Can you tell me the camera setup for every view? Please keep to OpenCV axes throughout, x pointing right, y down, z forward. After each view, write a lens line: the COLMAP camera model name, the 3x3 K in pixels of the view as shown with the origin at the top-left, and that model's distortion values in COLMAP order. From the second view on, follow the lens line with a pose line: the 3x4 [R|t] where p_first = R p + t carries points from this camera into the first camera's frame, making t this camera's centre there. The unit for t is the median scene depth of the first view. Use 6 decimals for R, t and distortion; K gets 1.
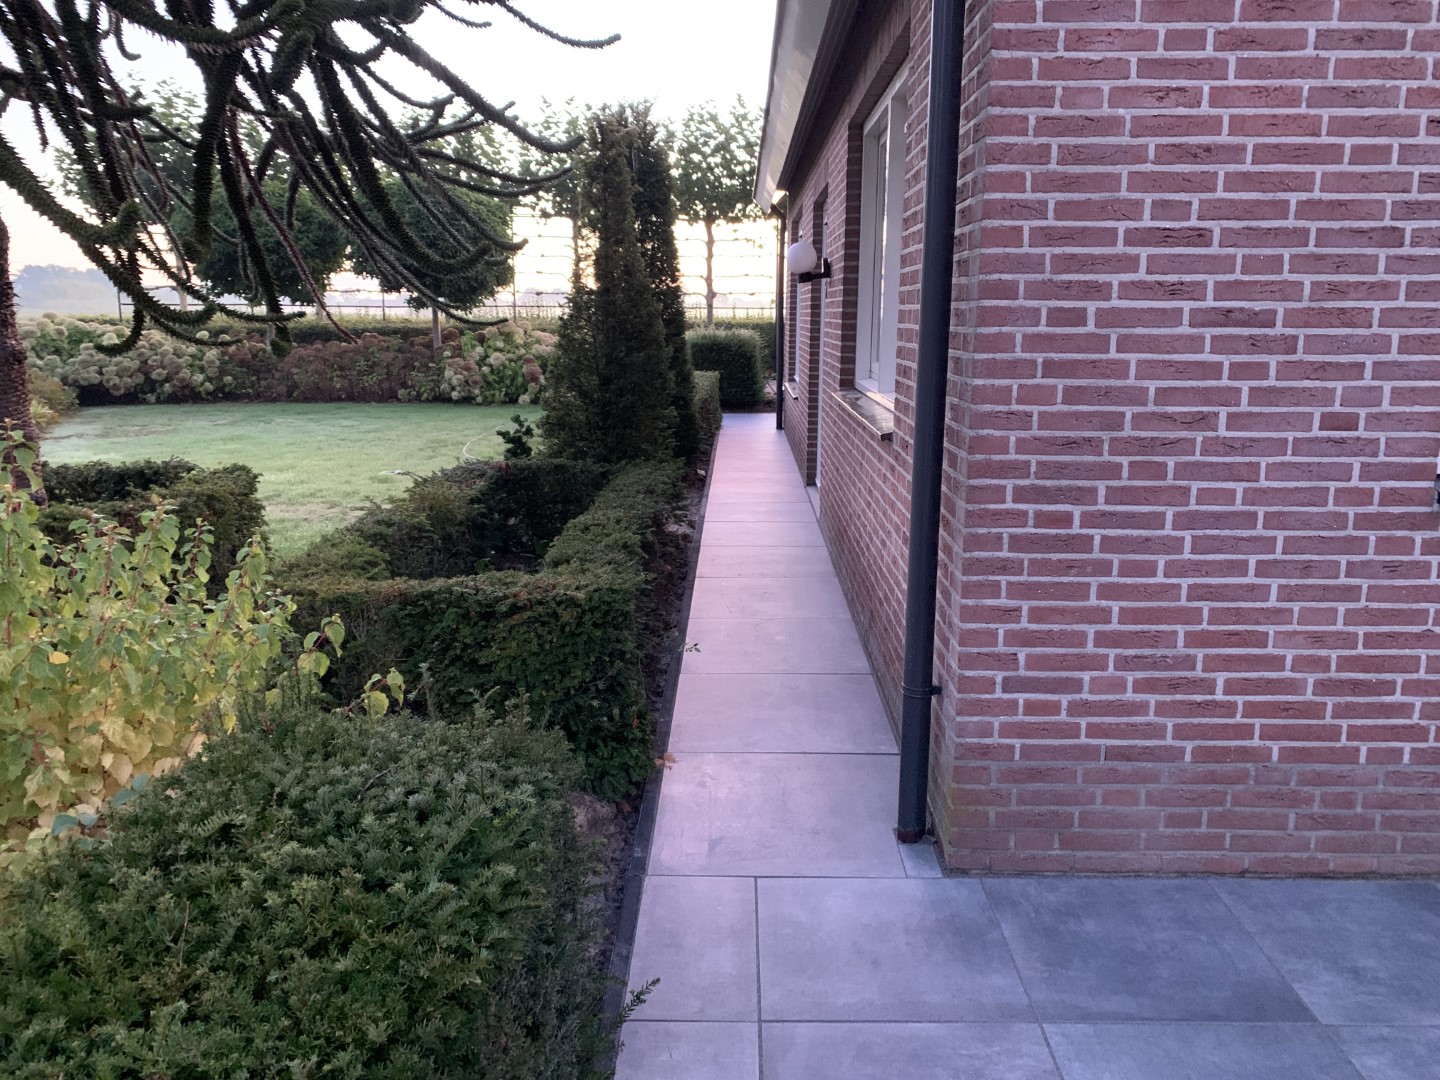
lens RADIAL K [[1099.8, 0, 716.3], [0, 1099.8, 512.9], [0, 0, 1]] dist [0.032753, -0.036302]
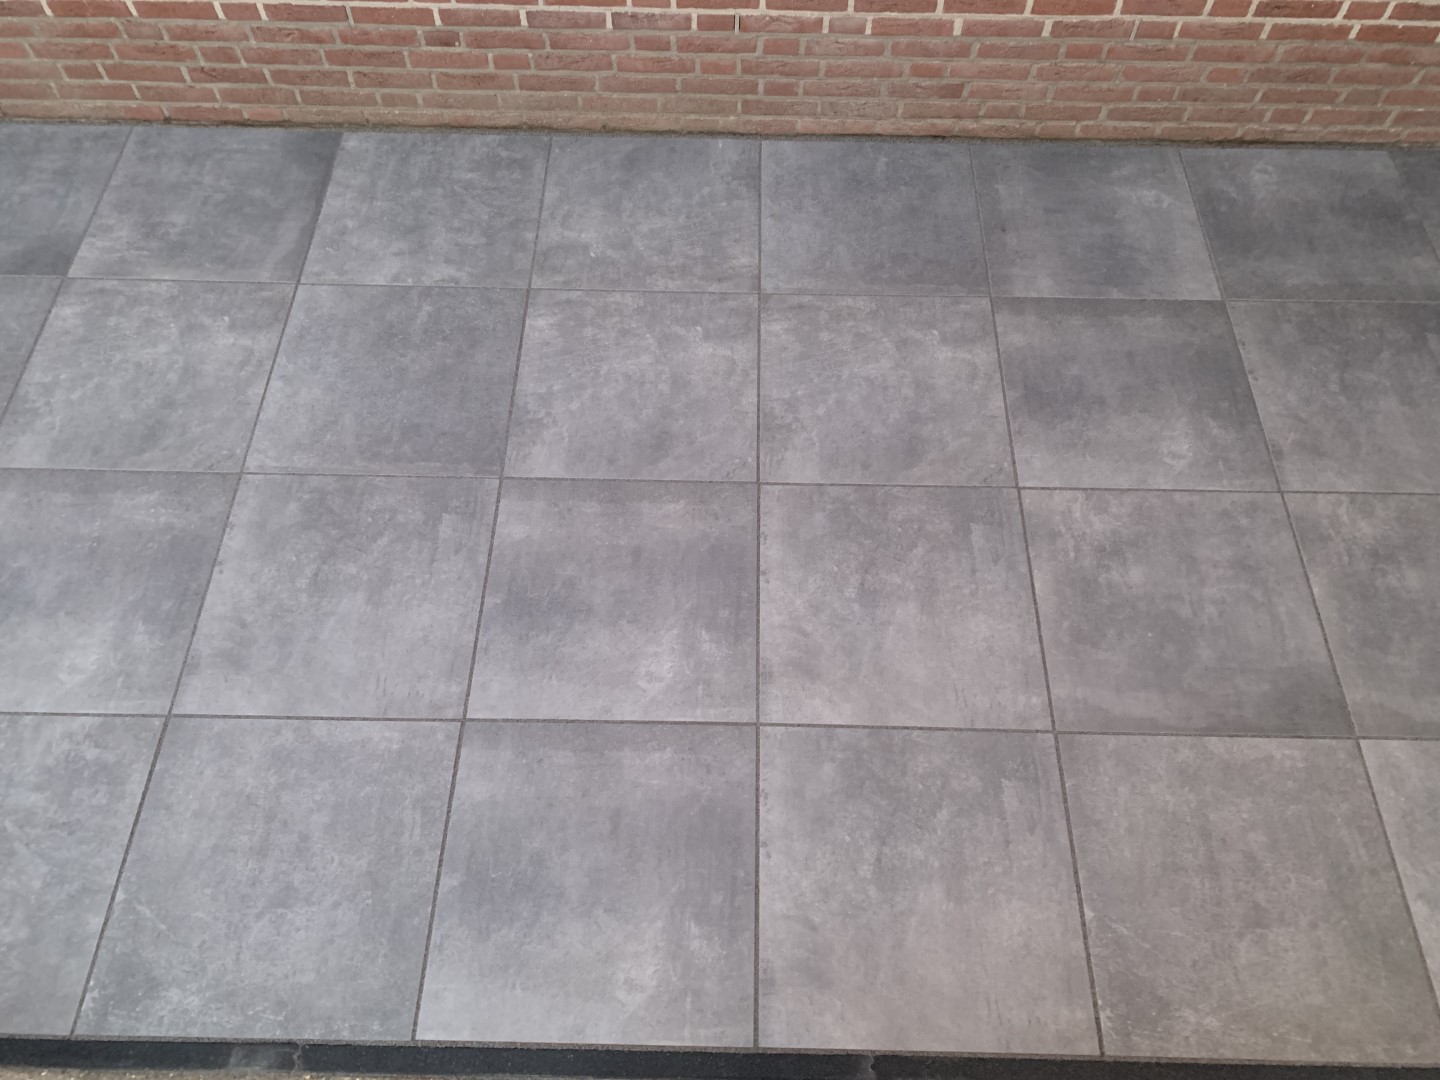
lens RADIAL K [[1099.8, 0, 711.2], [0, 1099.8, 544.5], [0, 0, 1]] dist [0.032753, -0.036302]
pose [[0.999965, 0.004787, 0.006856, 1.036237], [-0.008279, 0.682161, 0.731156, -0.185445], [-0.001176, -0.731187, 0.682176, -0.021476]]
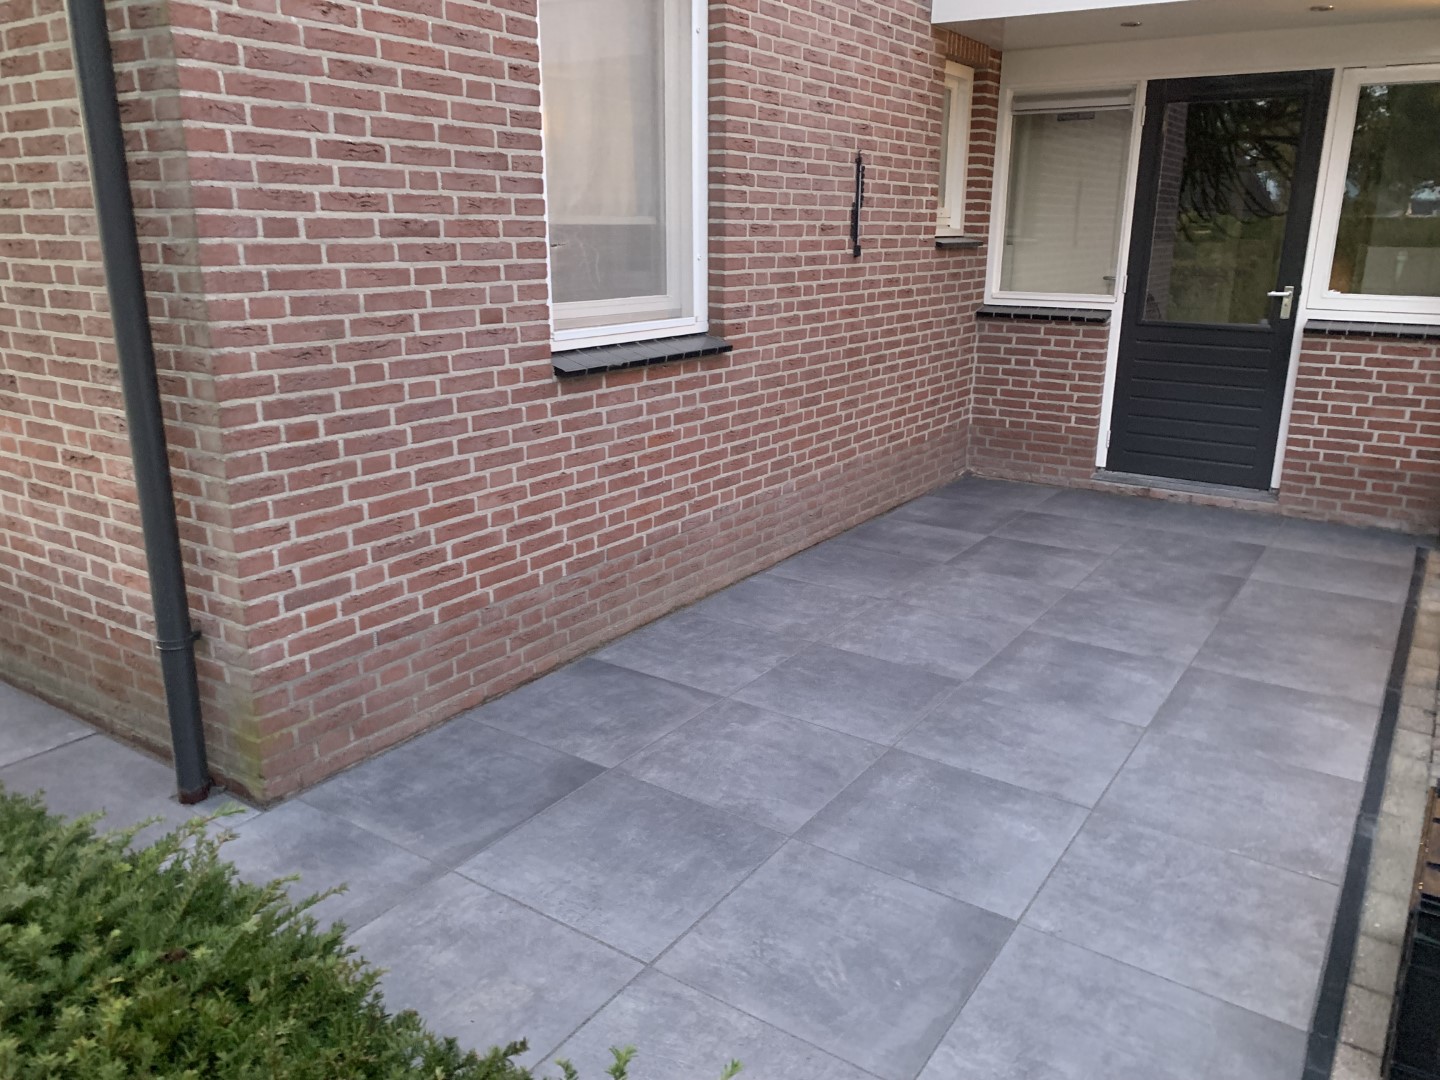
lens RADIAL K [[1099.8, 0, 706.9], [0, 1099.8, 534.1], [0, 0, 1]] dist [0.032753, -0.036302]
pose [[0.548710, -0.224113, 0.805413, -0.330220], [0.152668, 0.974060, 0.167031, -0.014849], [-0.821955, 0.031309, 0.568691, 0.119315]]
